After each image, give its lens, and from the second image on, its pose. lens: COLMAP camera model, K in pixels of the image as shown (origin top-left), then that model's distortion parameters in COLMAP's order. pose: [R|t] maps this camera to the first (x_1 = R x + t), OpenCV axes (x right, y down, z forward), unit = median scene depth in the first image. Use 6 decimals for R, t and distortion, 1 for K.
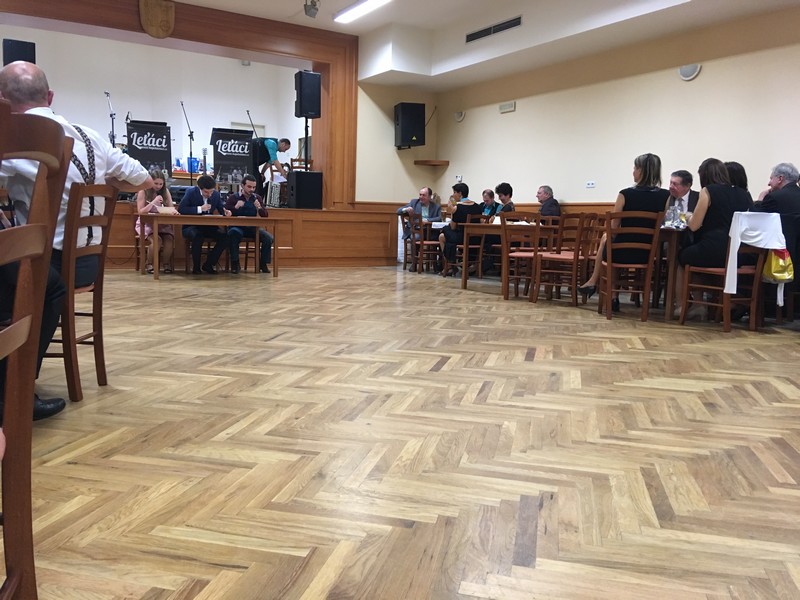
lens RADIAL K [[707.6, 0, 400.0], [0, 707.6, 300.0], [0, 0, 1]] dist [0.157464, -0.225569]
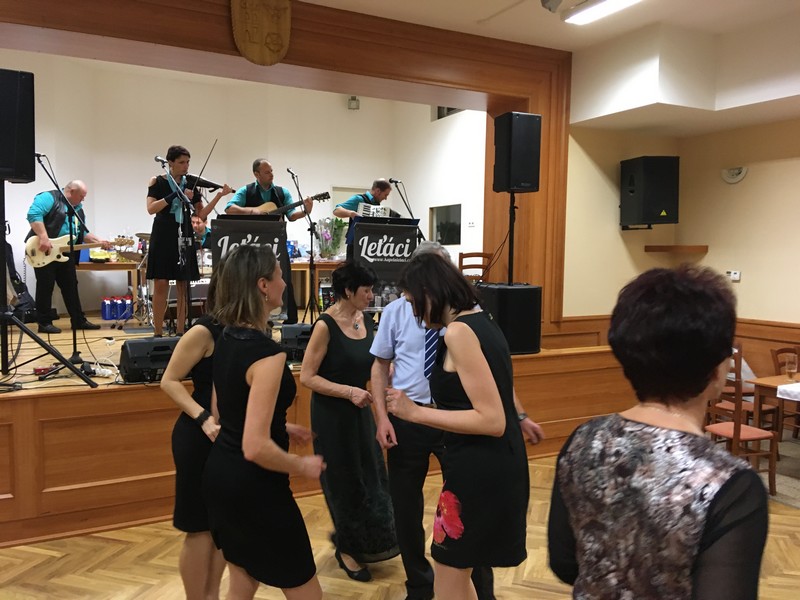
lens RADIAL K [[707.6, 0, 400.0], [0, 707.6, 300.0], [0, 0, 1]] dist [0.157464, -0.225569]
pose [[0.998485, -0.014475, -0.053082, -0.182611], [0.011826, 0.998685, -0.049878, -0.136247], [0.053735, 0.049175, 0.997344, 0.416910]]
